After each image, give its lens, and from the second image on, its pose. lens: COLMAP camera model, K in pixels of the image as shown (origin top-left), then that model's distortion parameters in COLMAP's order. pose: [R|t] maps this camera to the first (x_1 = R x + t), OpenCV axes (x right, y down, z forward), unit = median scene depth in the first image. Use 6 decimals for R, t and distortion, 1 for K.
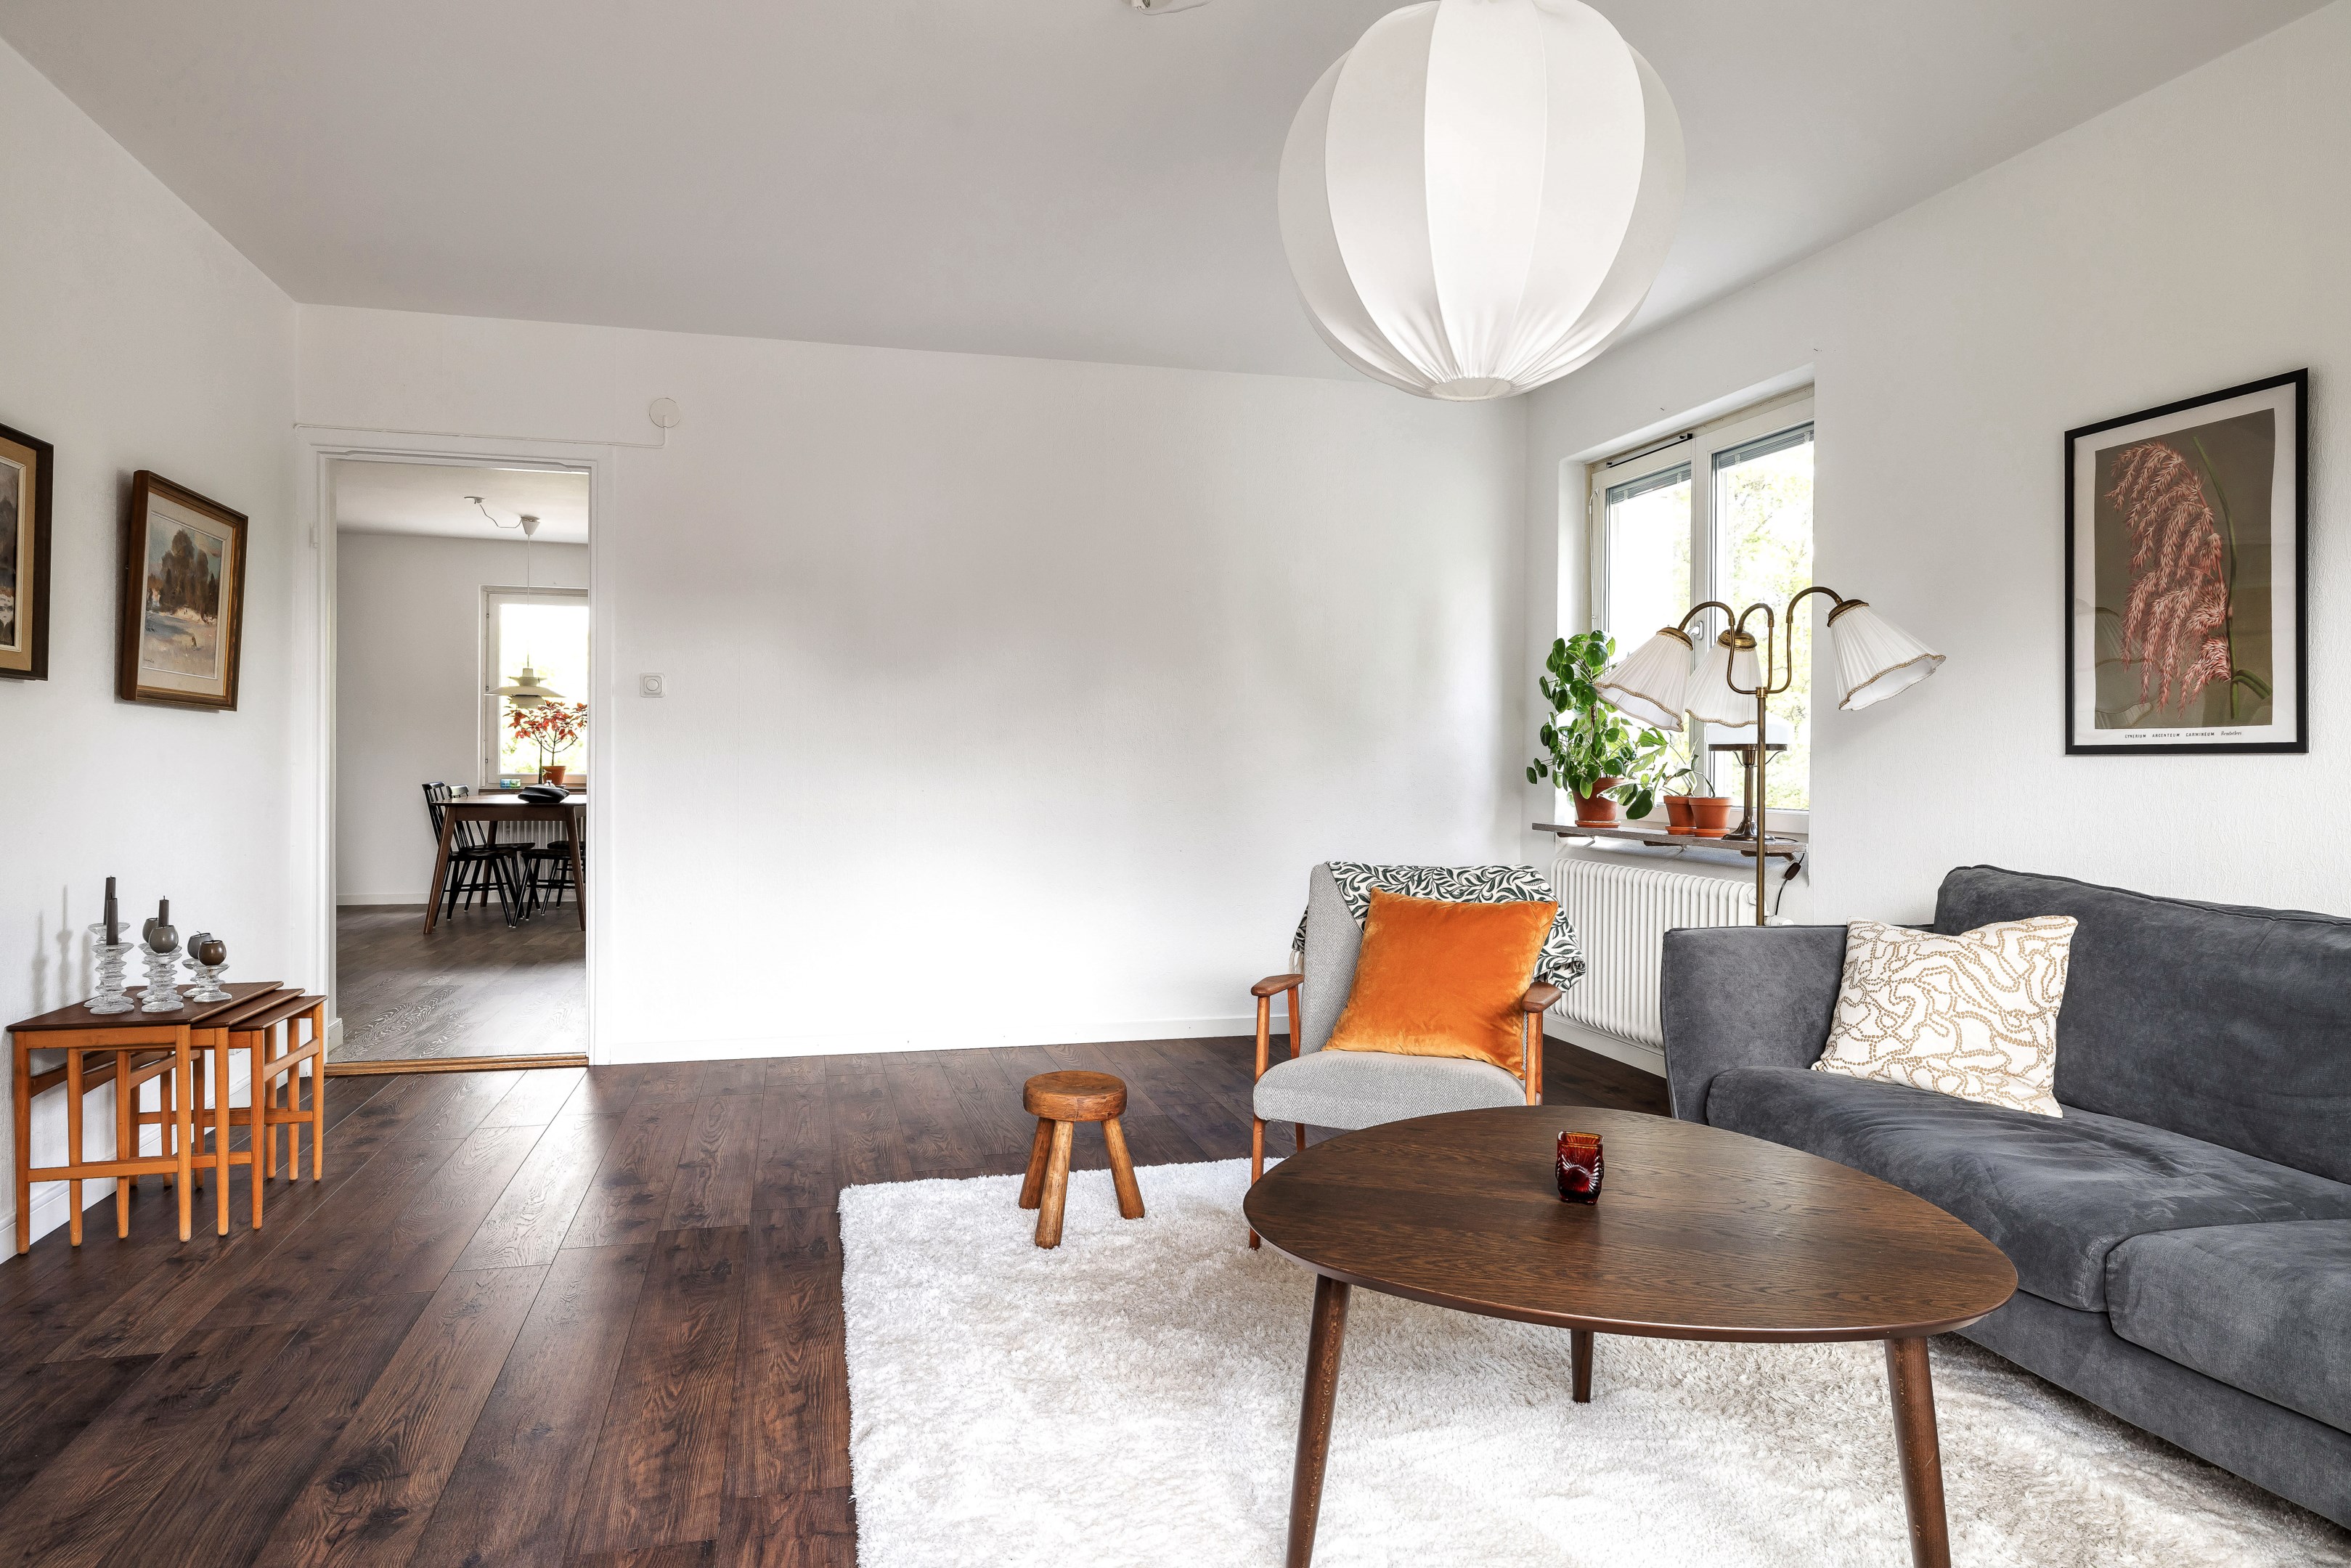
lens RADIAL K [[1434.5, 0, 1164.6], [0, 1434.5, 724.0], [0, 0, 1]] dist [-0.004274, -0.000700]
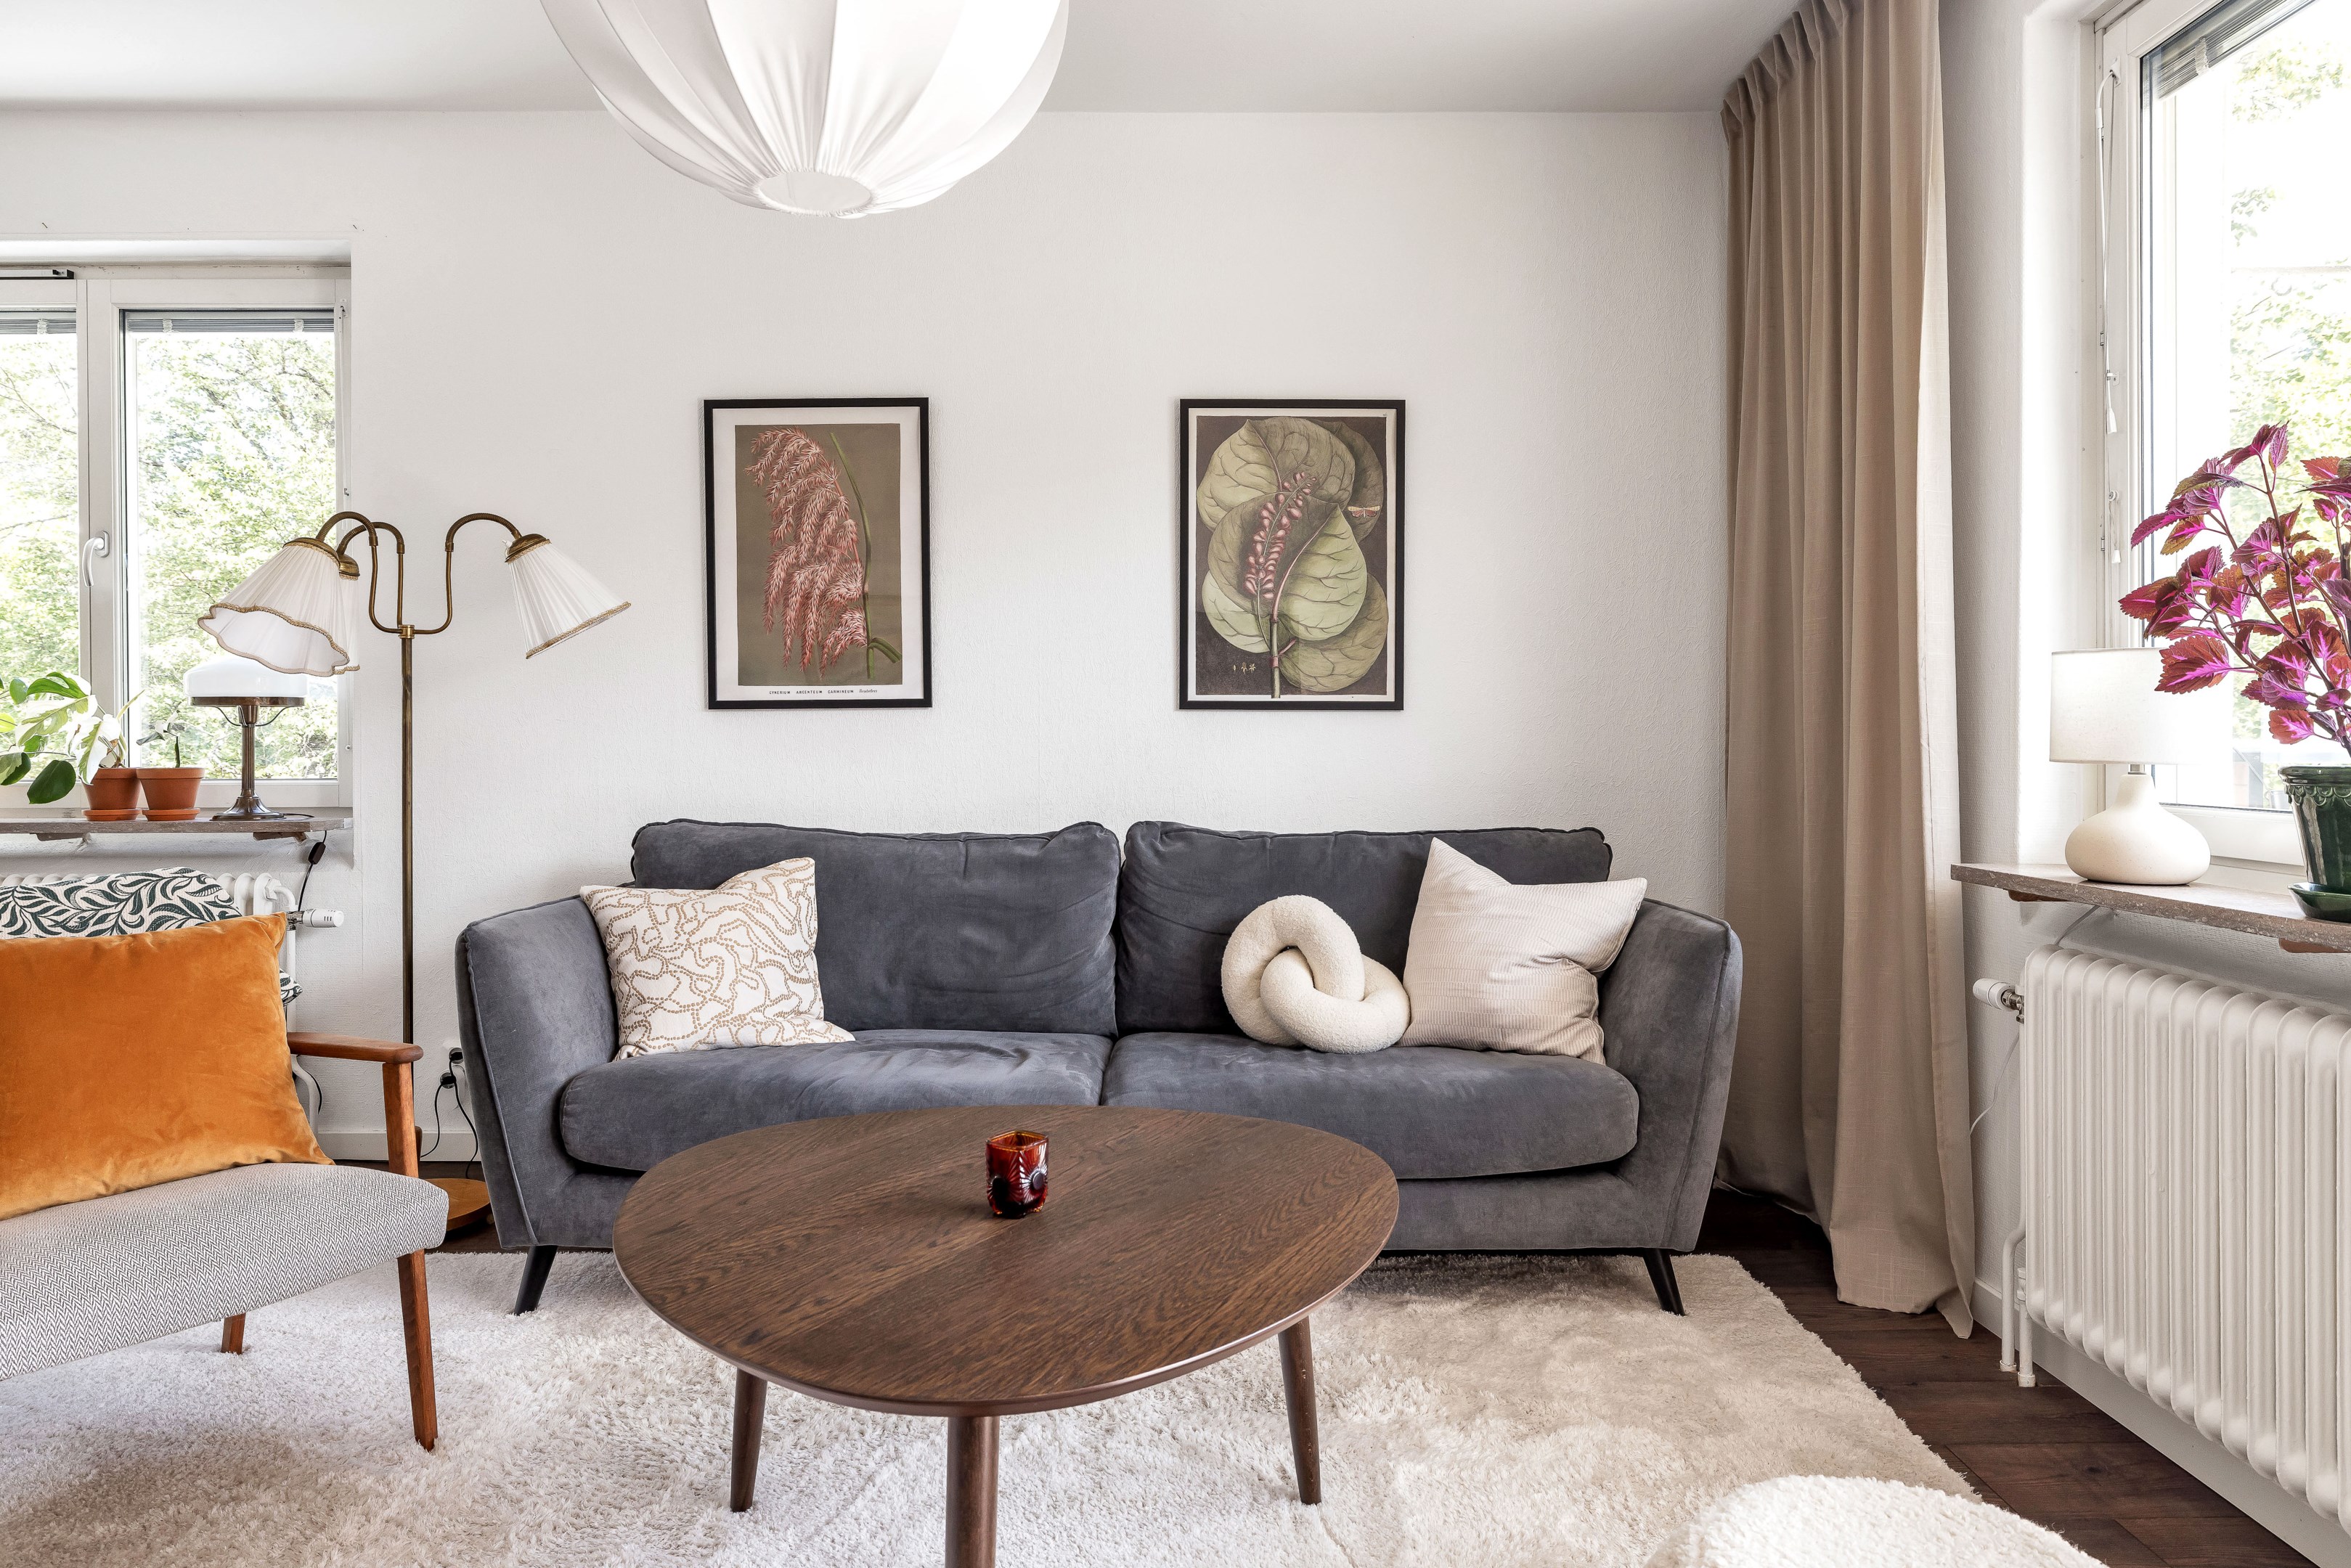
lens RADIAL K [[1434.5, 0, 1164.6], [0, 1434.5, 724.0], [0, 0, 1]] dist [-0.004274, -0.000700]
pose [[0.242429, 0.000568, 0.970169, -0.330023], [-0.017993, 0.999830, 0.003911, 0.023606], [-0.970002, -0.018405, 0.242398, 0.455405]]
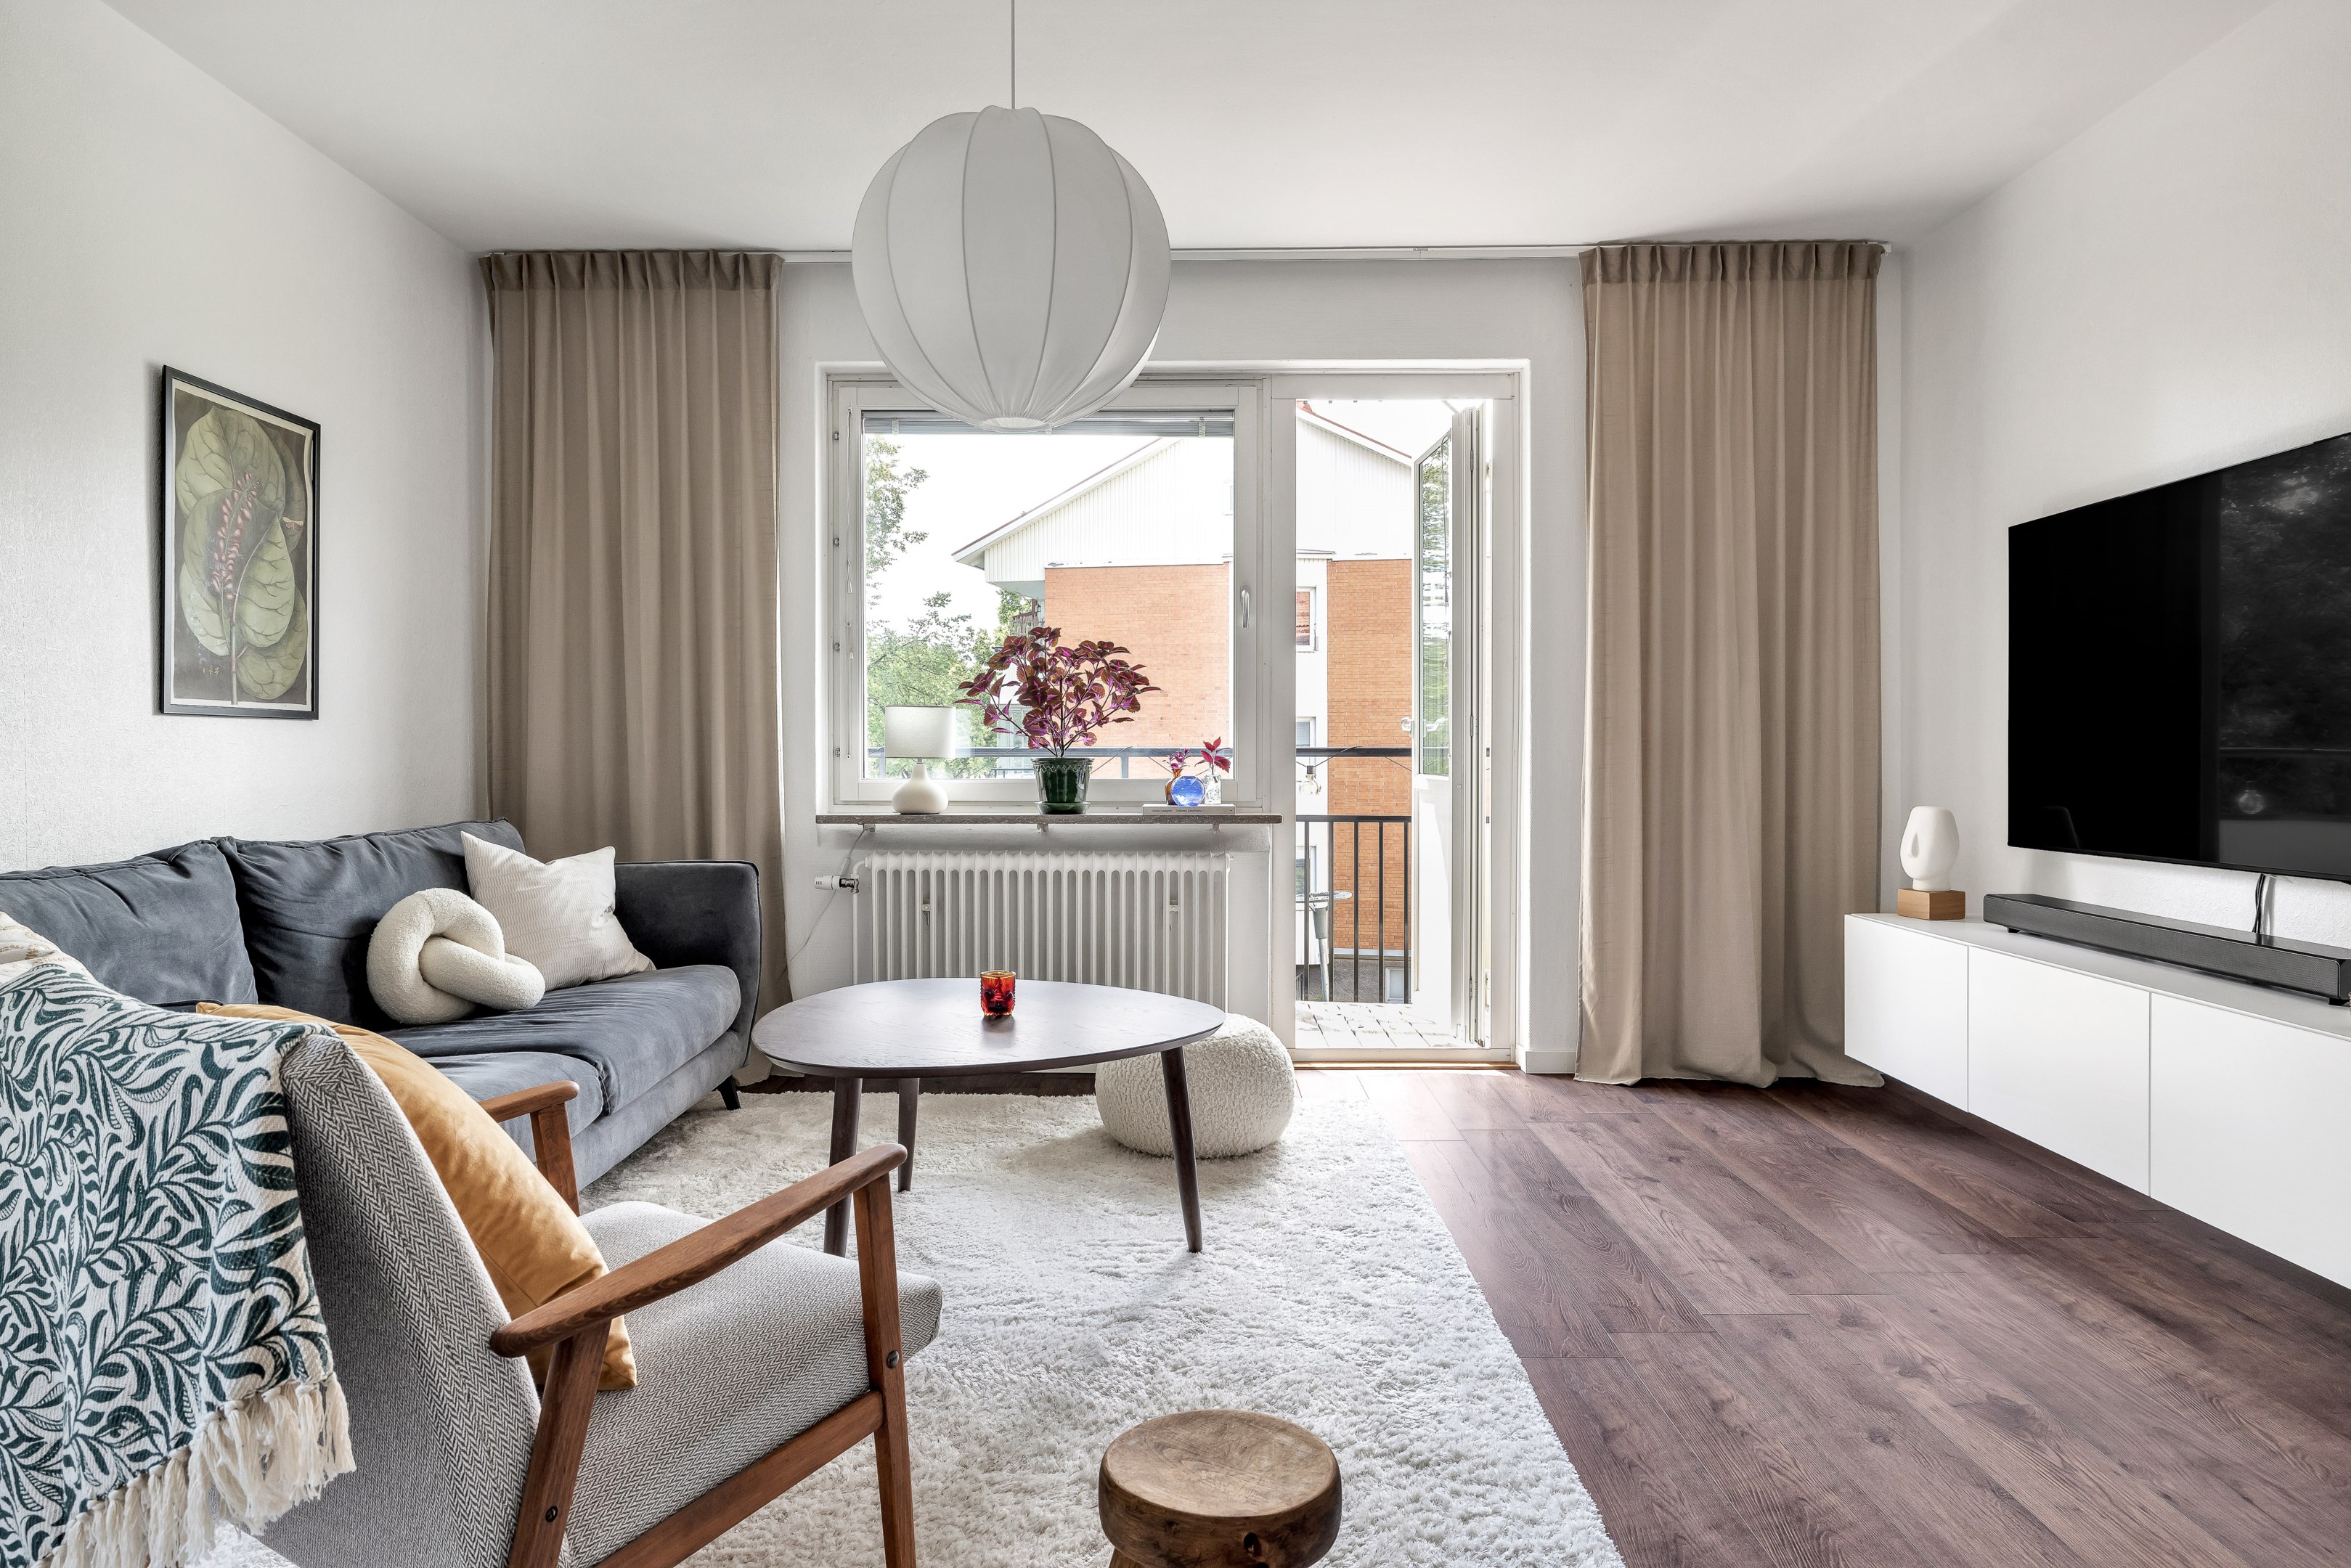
lens RADIAL K [[1358.0, 0, 1172.9], [0, 1358.0, 748.1], [0, 0, 1]] dist [-0.000826, 0.000070]
pose [[-0.966276, -0.003961, 0.257480, -0.145304], [-0.008566, 0.999823, -0.016763, 0.051744], [-0.257368, -0.018403, -0.966138, 1.525248]]
